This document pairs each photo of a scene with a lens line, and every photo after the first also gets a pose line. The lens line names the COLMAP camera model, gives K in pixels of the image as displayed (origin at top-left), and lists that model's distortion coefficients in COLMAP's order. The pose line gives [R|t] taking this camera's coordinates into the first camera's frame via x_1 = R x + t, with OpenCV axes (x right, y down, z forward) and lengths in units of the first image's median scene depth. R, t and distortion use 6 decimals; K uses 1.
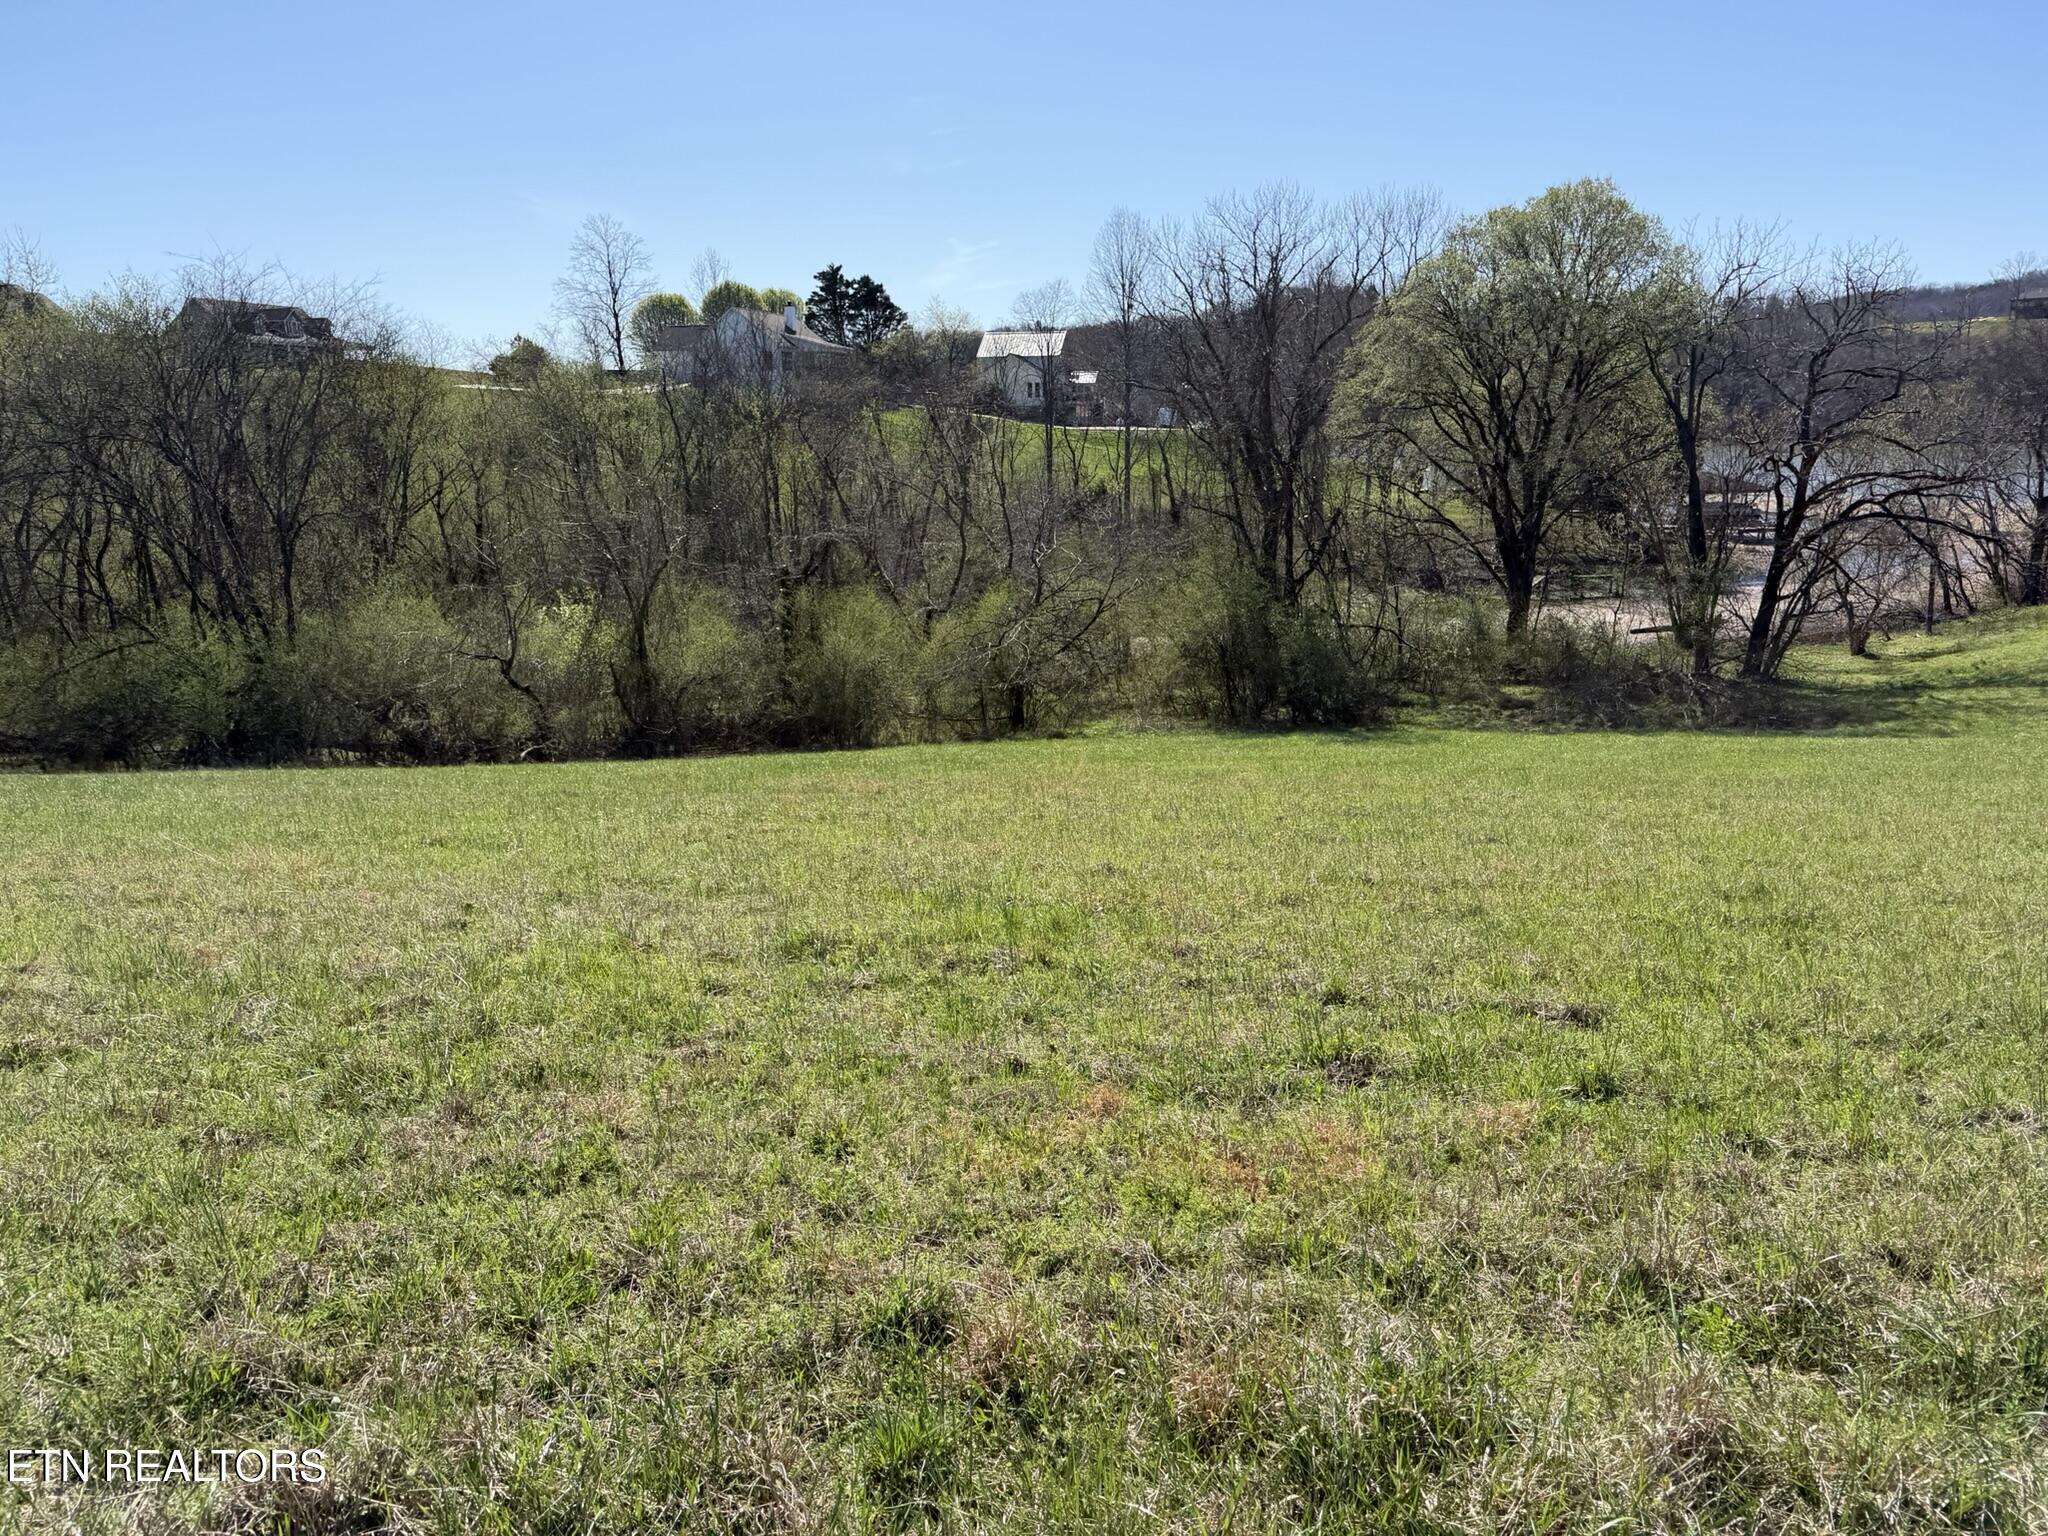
lens RADIAL K [[1421.1, 0, 1027.7], [0, 1421.1, 795.6], [0, 0, 1]] dist [0.102105, -0.147456]
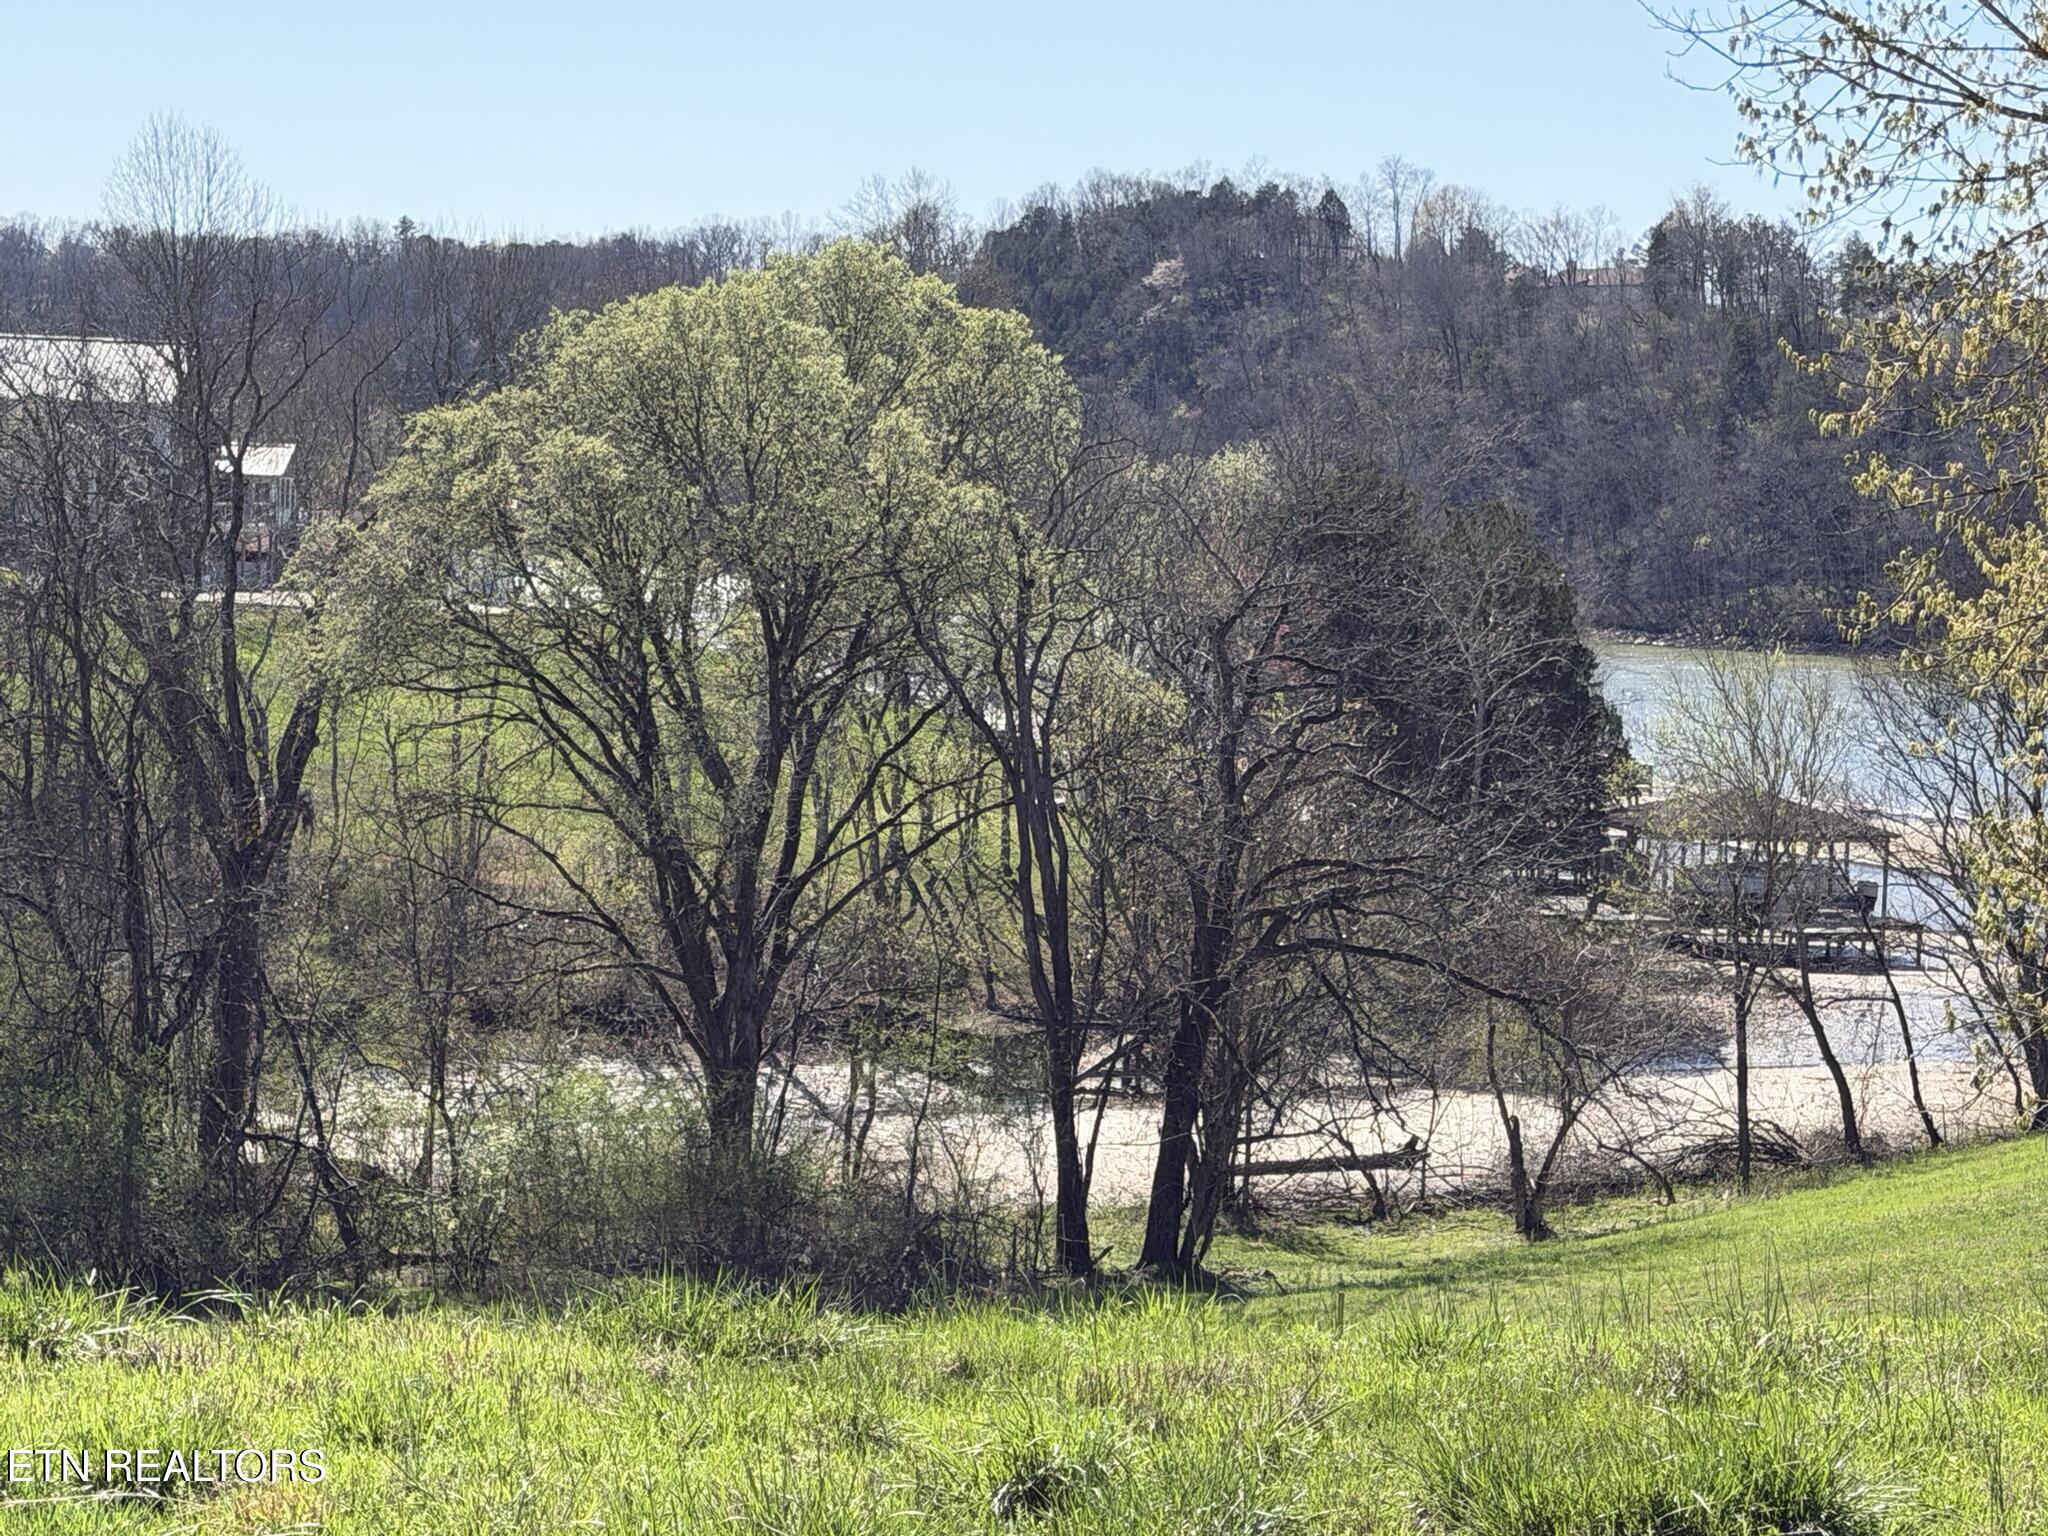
lens RADIAL K [[4501.0, 0, 1011.4], [0, 4501.0, 707.9], [0, 0, 1]] dist [0.173691, 0.000000]
pose [[0.990199, 0.036798, 0.134729, 0.246444], [-0.007632, 0.977482, -0.210882, 0.052964], [-0.139455, 0.207786, 0.968182, -0.473448]]
